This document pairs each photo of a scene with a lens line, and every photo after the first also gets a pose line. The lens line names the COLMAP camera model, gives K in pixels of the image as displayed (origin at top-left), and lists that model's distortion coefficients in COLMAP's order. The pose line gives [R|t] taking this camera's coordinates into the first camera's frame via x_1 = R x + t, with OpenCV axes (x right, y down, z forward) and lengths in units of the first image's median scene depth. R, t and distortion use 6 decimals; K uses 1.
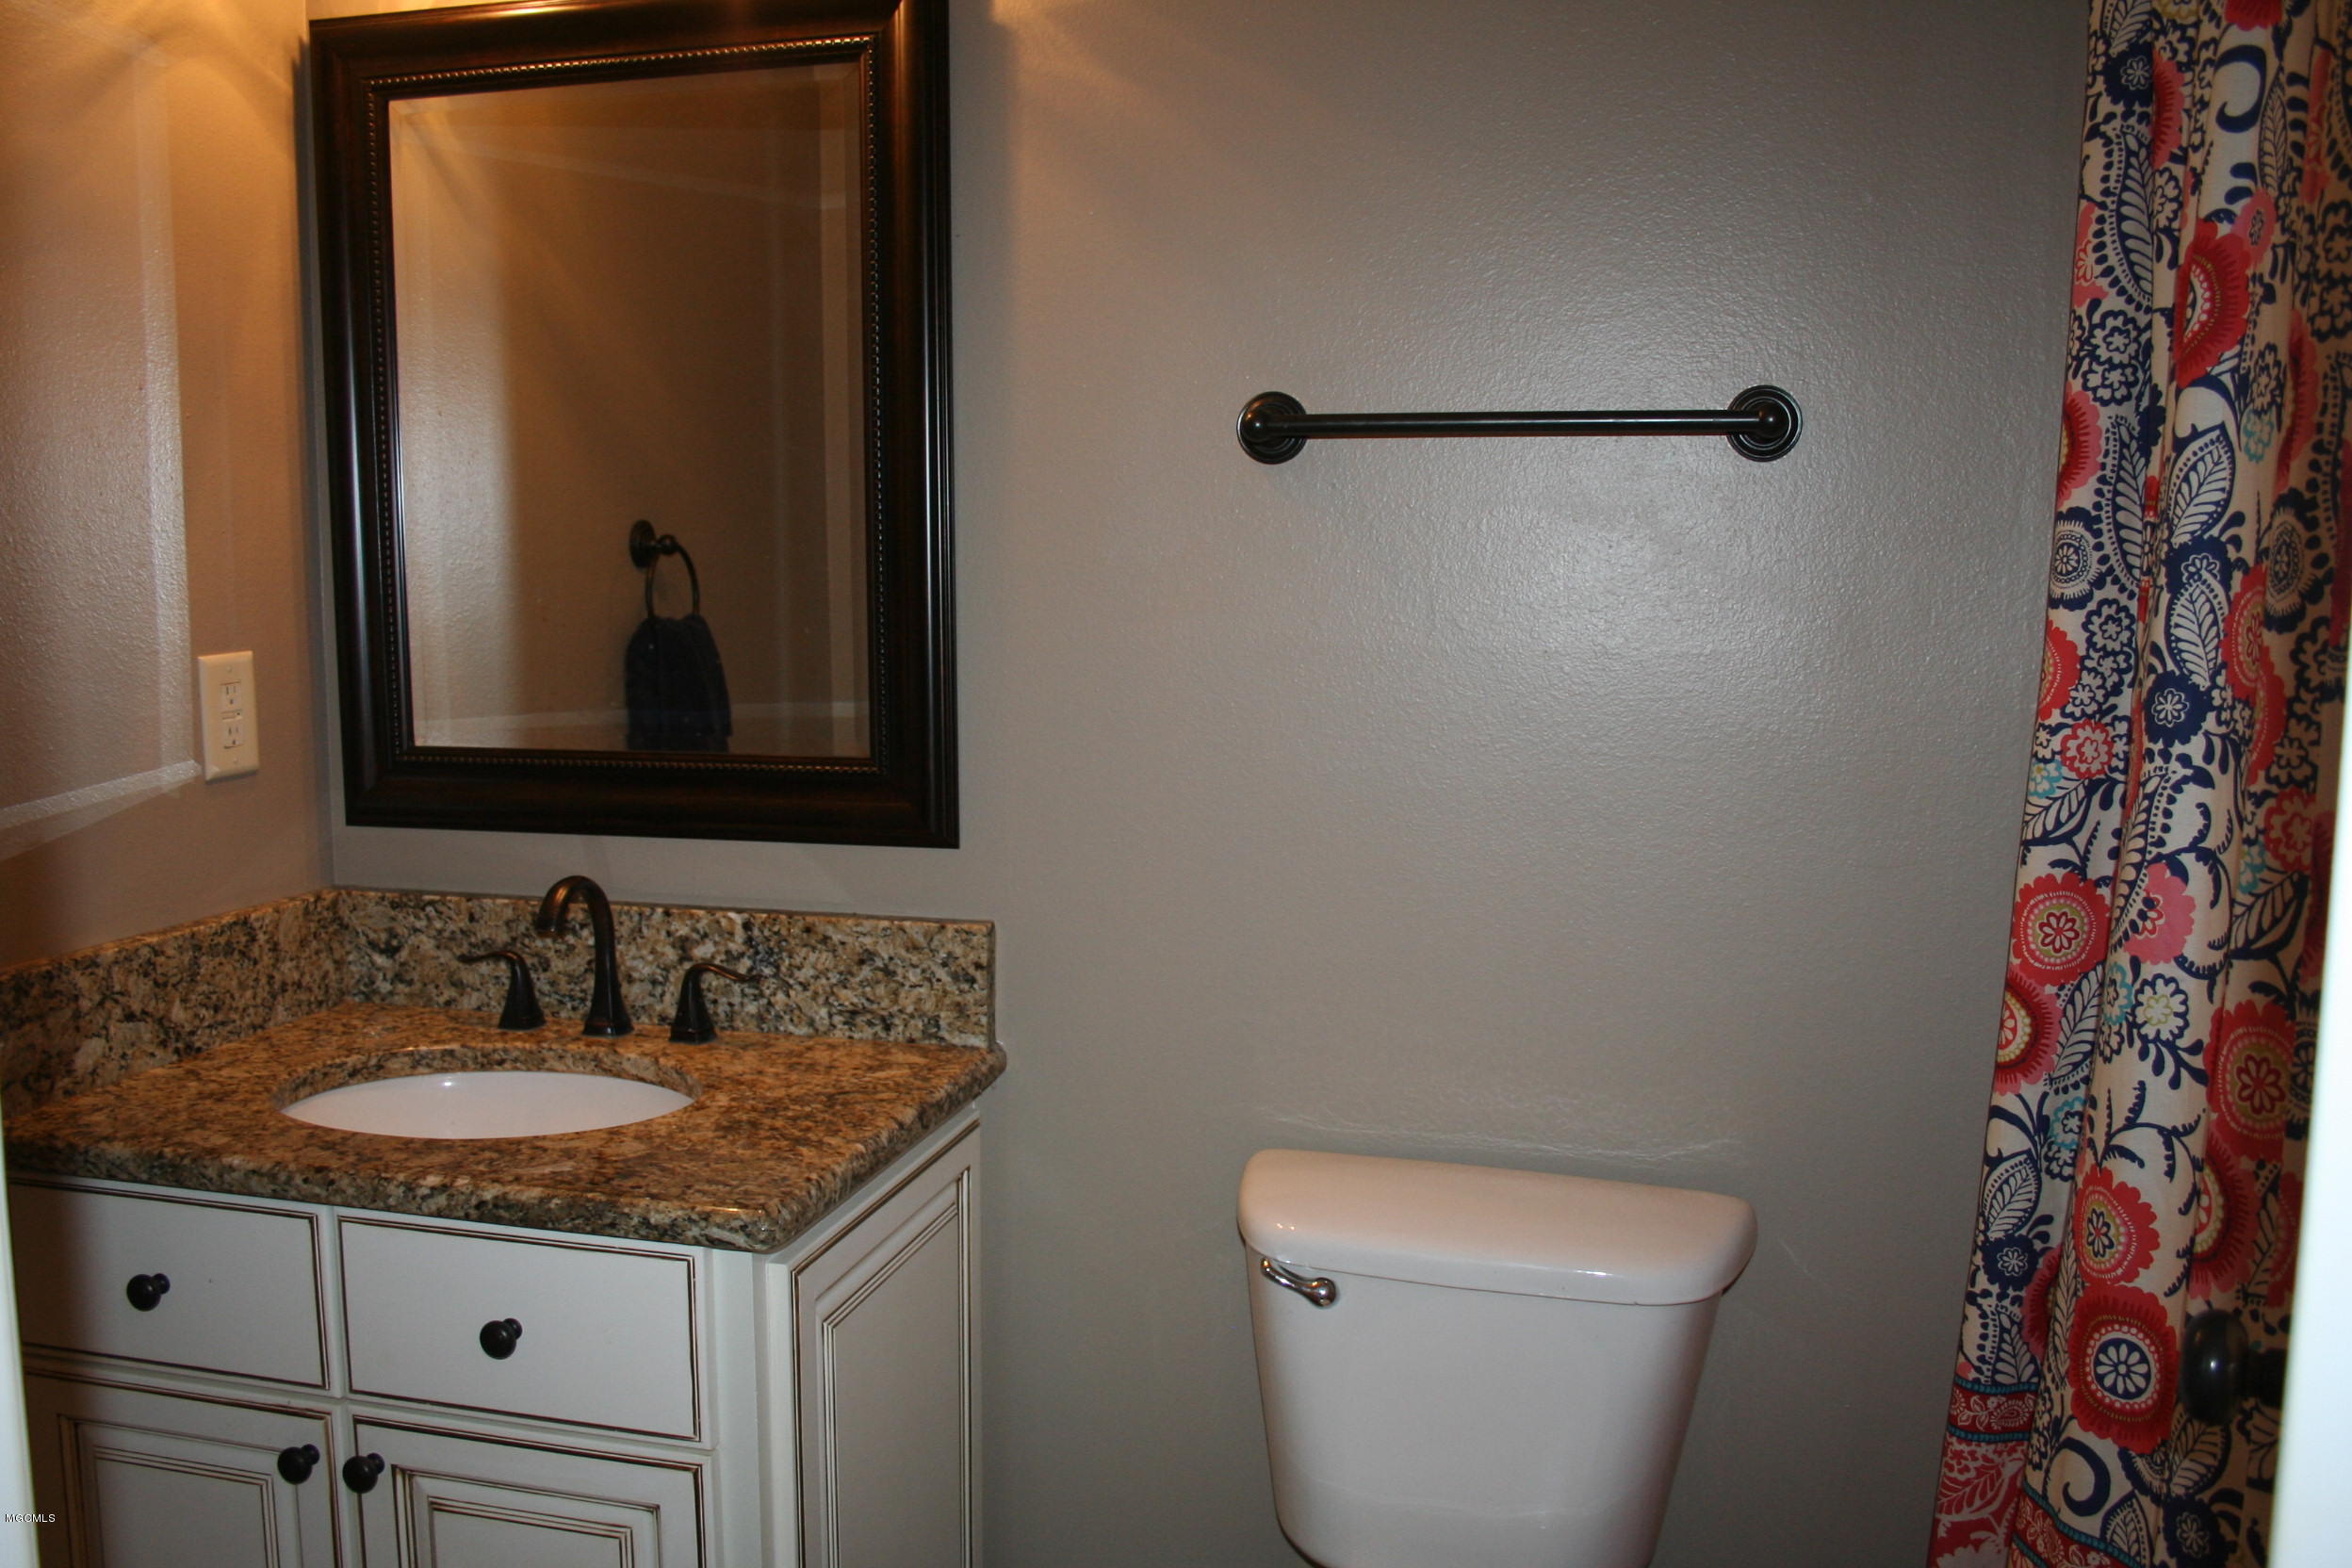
lens RADIAL K [[1997.4, 0, 1158.6], [0, 1997.4, 784.1], [0, 0, 1]] dist [-0.143411, 0.106612]
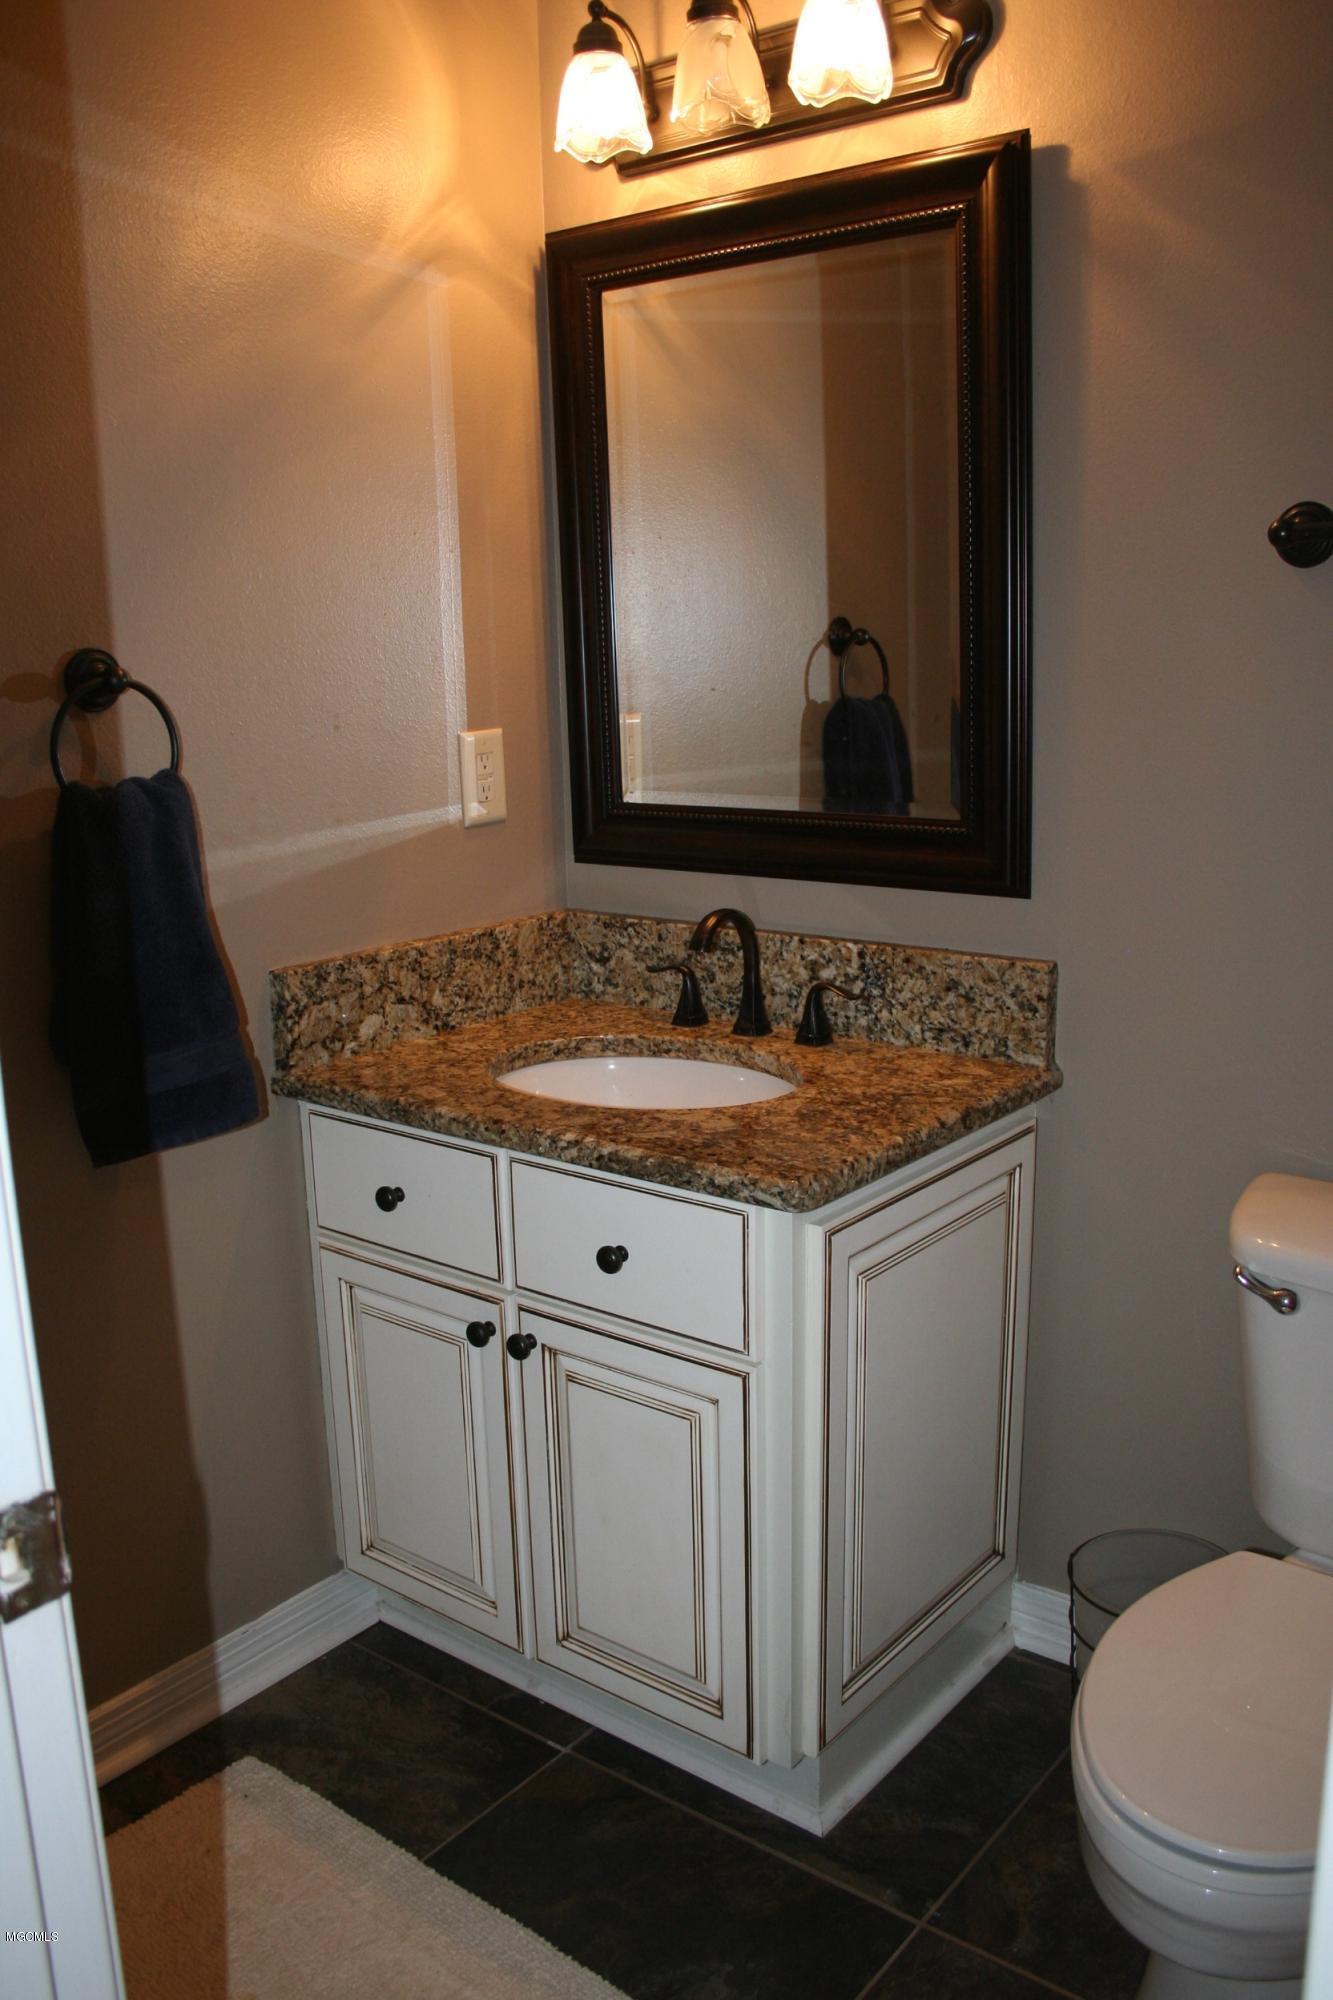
lens RADIAL K [[1698.5, 0, 666.5], [0, 1698.5, 1000.0], [0, 0, 1]] dist [-0.143411, 0.106612]
pose [[0.910383, 0.063080, -0.408929, 0.118107], [-0.021329, 0.994151, 0.105871, -0.009639], [0.413215, -0.087661, 0.906404, -0.006571]]
